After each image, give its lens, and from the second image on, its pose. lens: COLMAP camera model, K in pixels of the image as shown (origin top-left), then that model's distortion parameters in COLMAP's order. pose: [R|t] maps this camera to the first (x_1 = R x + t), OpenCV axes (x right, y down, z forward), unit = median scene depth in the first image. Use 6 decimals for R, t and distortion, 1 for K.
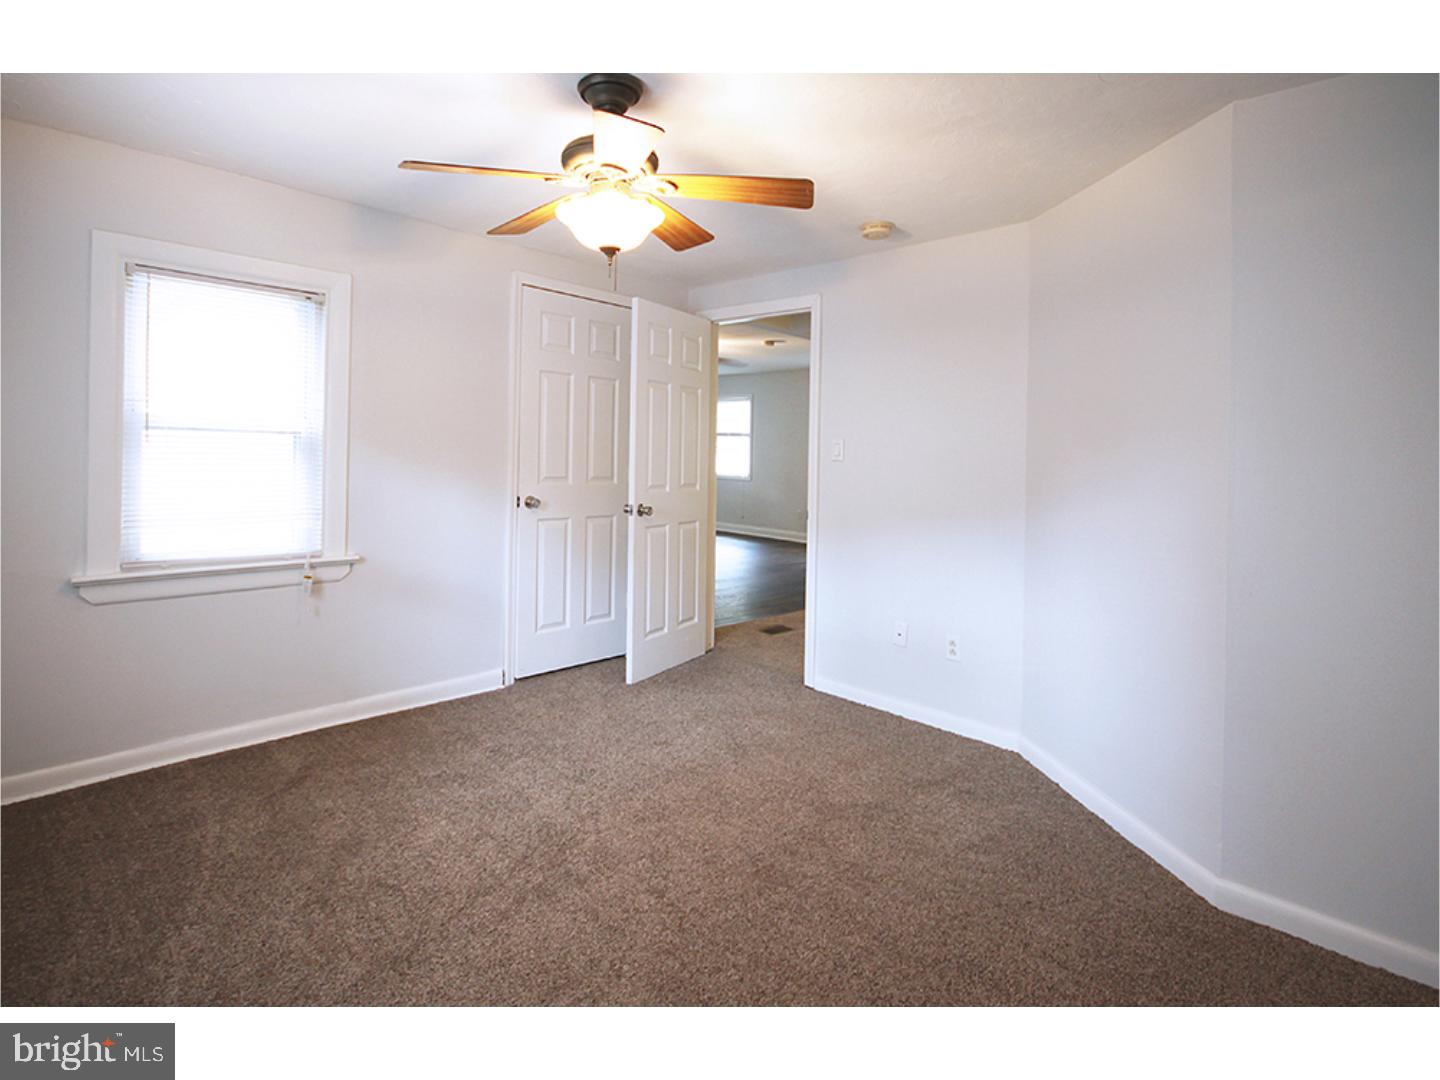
lens RADIAL K [[708.3, 0, 724.3], [0, 708.3, 503.7], [0, 0, 1]] dist [0.003004, 0.000430]
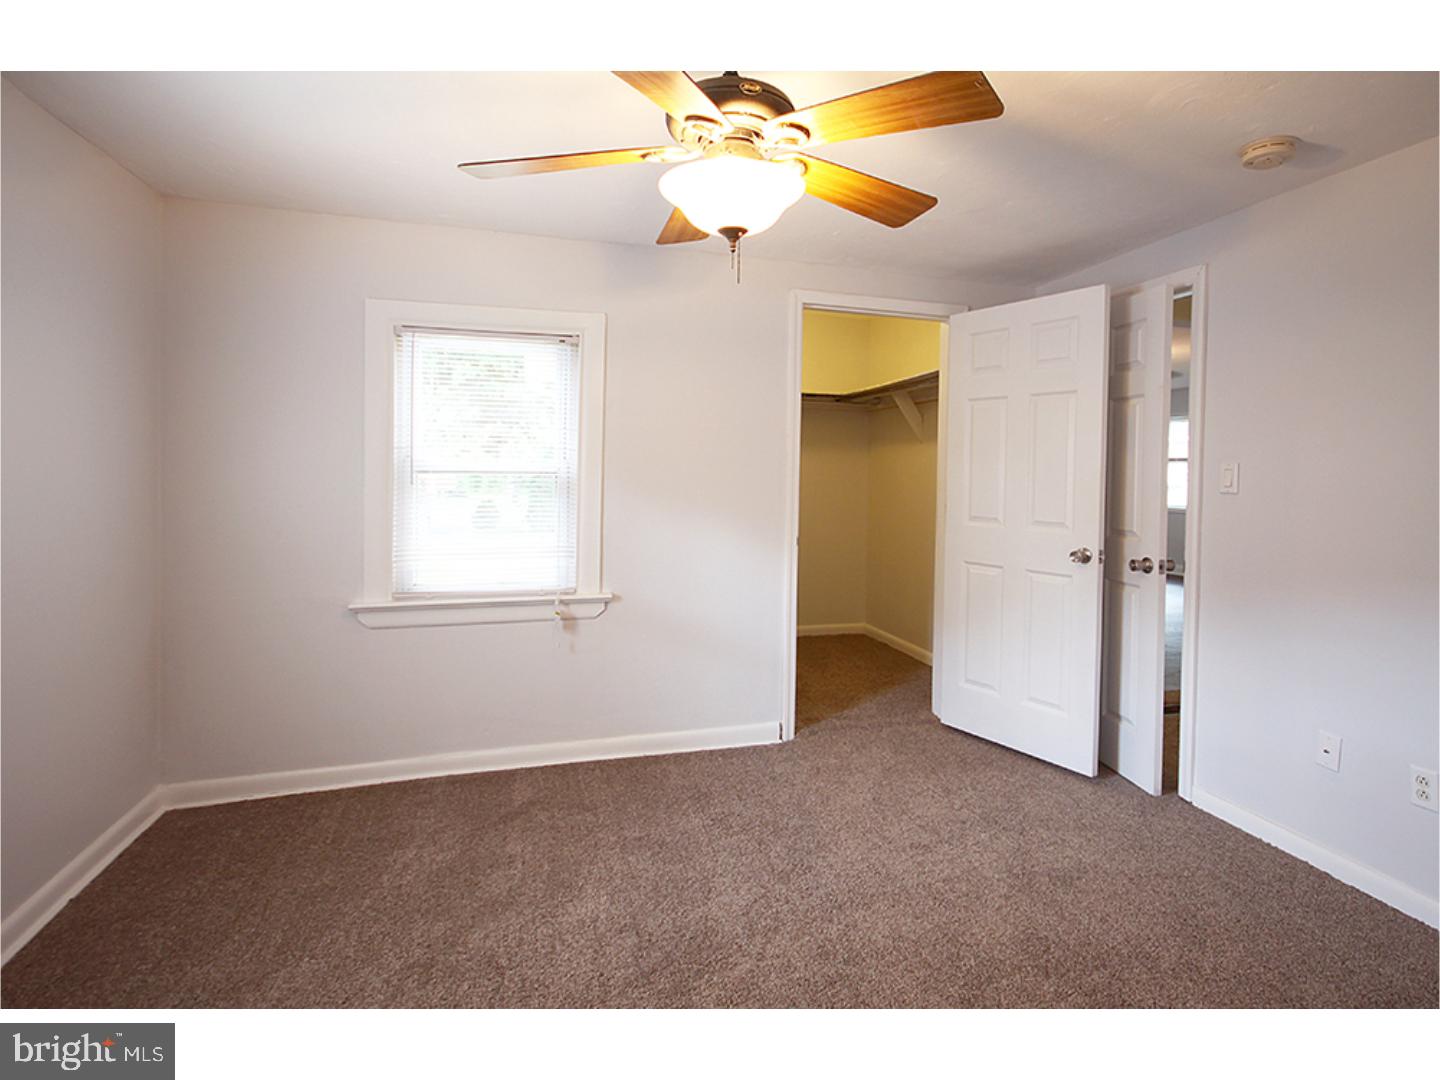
lens RADIAL K [[735.0, 0, 757.9], [0, 735.0, 531.1], [0, 0, 1]] dist [0.001067, 0.000663]
pose [[0.876169, 0.015734, -0.481747, 0.179670], [-0.020042, 0.999792, -0.003797, -0.017543], [0.481587, 0.012982, 0.876302, 0.212353]]
